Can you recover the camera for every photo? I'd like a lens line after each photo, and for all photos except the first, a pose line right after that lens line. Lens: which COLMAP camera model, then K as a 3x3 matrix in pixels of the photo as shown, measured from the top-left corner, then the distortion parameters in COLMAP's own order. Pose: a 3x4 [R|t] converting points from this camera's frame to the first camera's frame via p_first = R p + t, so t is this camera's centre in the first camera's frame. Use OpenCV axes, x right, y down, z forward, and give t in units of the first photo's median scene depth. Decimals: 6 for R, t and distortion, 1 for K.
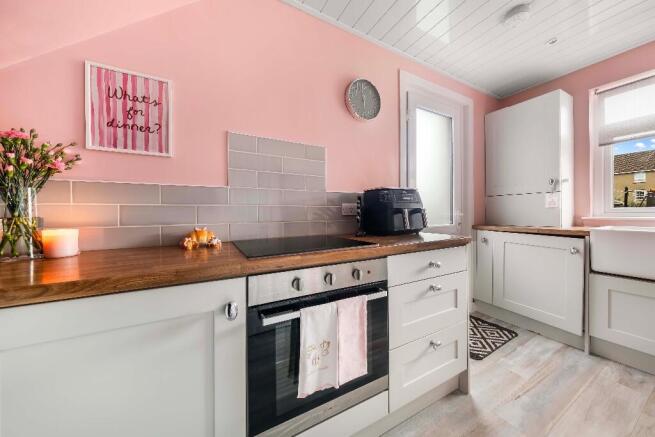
lens RADIAL K [[225.6, 0, 331.1], [0, 225.6, 211.0], [0, 0, 1]] dist [-0.000129, -0.000045]
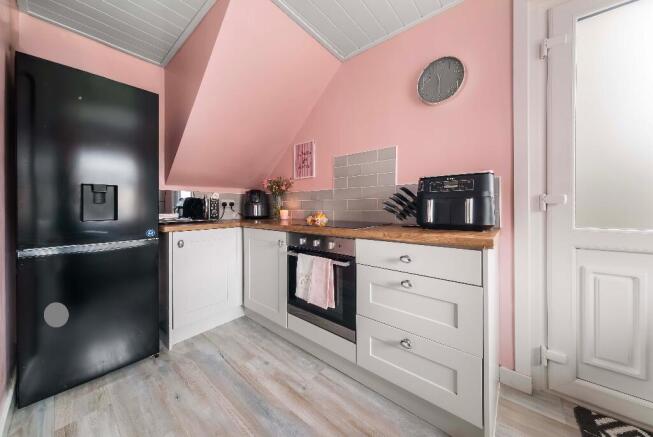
lens RADIAL K [[222.2, 0, 327.2], [0, 222.2, 203.9], [0, 0, 1]] dist [-0.000520, -0.000040]
pose [[0.368326, -0.001812, -0.929695, 1.300008], [0.008774, 0.999960, 0.001527, 0.003856], [0.929655, -0.008720, 0.368328, 0.381858]]
